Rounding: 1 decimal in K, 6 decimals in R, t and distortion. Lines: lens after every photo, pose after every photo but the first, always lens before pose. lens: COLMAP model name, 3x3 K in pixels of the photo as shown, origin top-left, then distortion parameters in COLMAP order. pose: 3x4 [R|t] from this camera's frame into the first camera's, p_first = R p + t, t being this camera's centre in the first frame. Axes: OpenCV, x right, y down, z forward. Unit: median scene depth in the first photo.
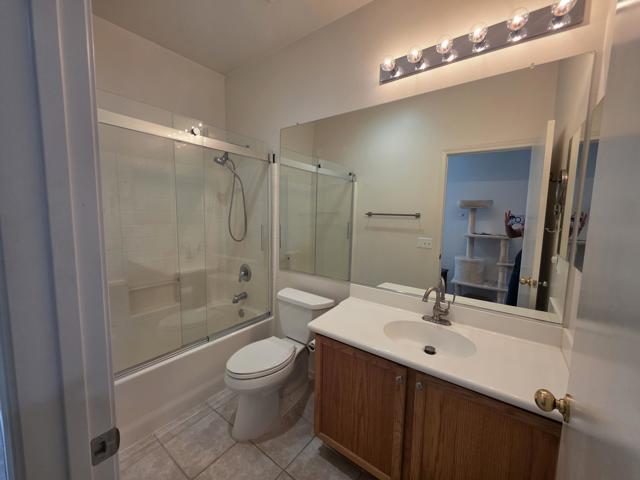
lens RADIAL K [[256.2, 0, 318.5], [0, 256.2, 239.6], [0, 0, 1]] dist [0.000176, 0.000011]
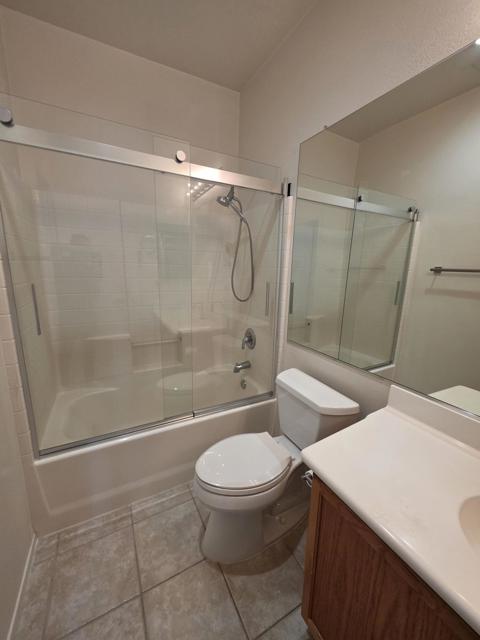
lens RADIAL K [[256.2, 0, 242.1], [0, 256.2, 318.4], [0, 0, 1]] dist [0.000176, 0.000011]
pose [[0.909092, 0.088140, -0.407165, 0.030915], [-0.051809, 0.993695, 0.099432, -0.022135], [0.413362, -0.069298, 0.907926, 0.261647]]
